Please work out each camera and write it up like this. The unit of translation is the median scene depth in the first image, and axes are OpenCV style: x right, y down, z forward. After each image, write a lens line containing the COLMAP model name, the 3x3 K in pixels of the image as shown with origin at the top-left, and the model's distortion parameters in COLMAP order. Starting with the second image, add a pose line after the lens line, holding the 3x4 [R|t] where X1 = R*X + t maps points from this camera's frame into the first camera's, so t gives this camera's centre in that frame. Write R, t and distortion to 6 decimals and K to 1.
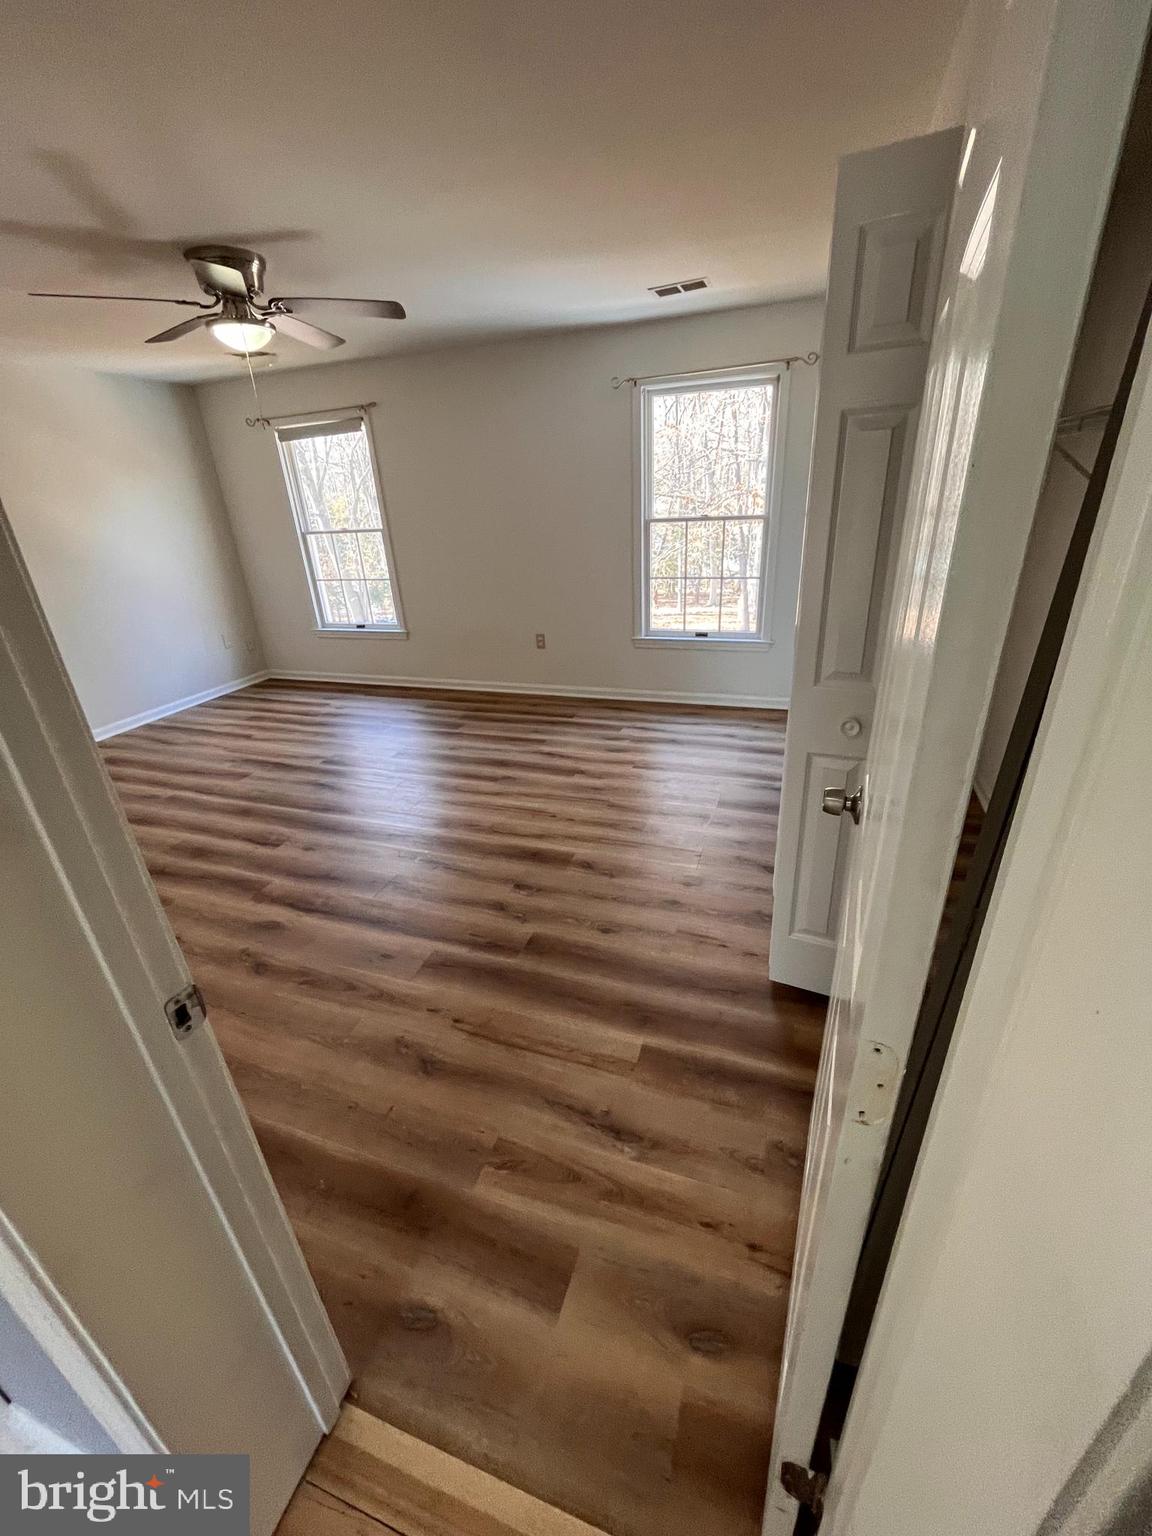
lens RADIAL K [[614.6, 0, 581.3], [0, 614.6, 774.7], [0, 0, 1]] dist [-0.004117, -0.000001]
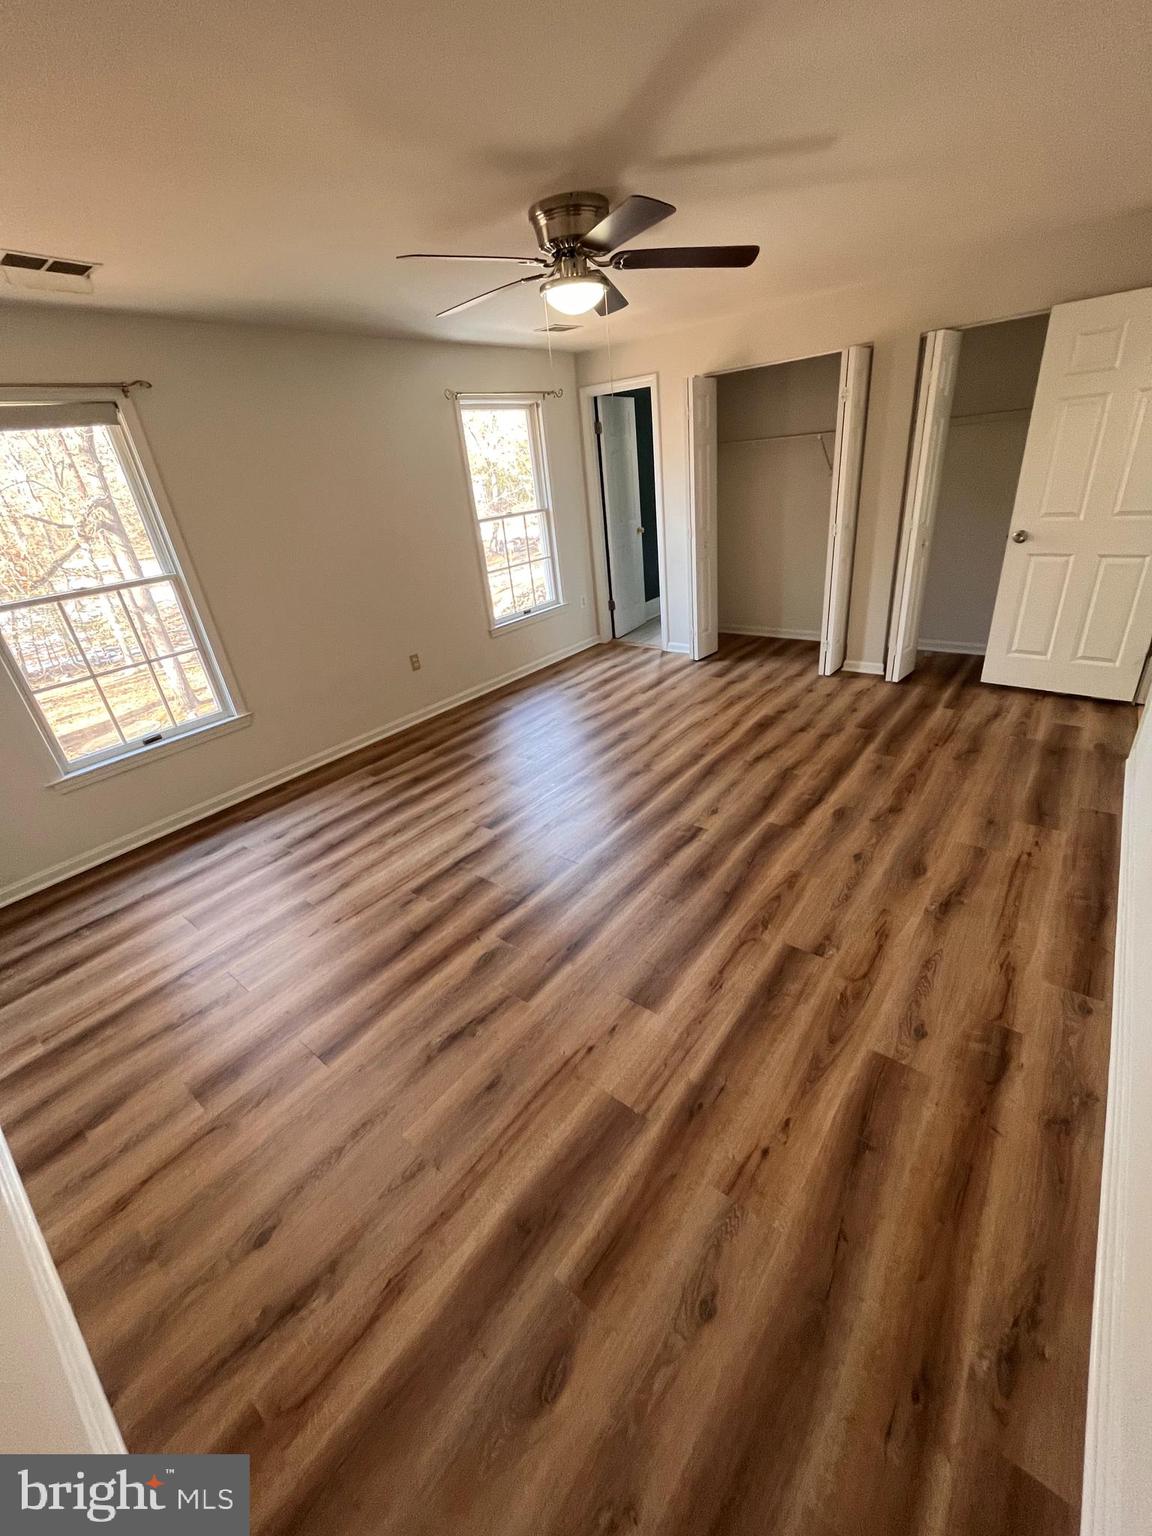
lens RADIAL K [[614.6, 0, 579.7], [0, 614.6, 776.2], [0, 0, 1]] dist [-0.004117, -0.000001]
pose [[0.331276, -0.412787, 0.848447, -1.024525], [0.472758, 0.850821, 0.229354, -0.203739], [-0.816551, 0.325131, 0.477005, 0.506247]]
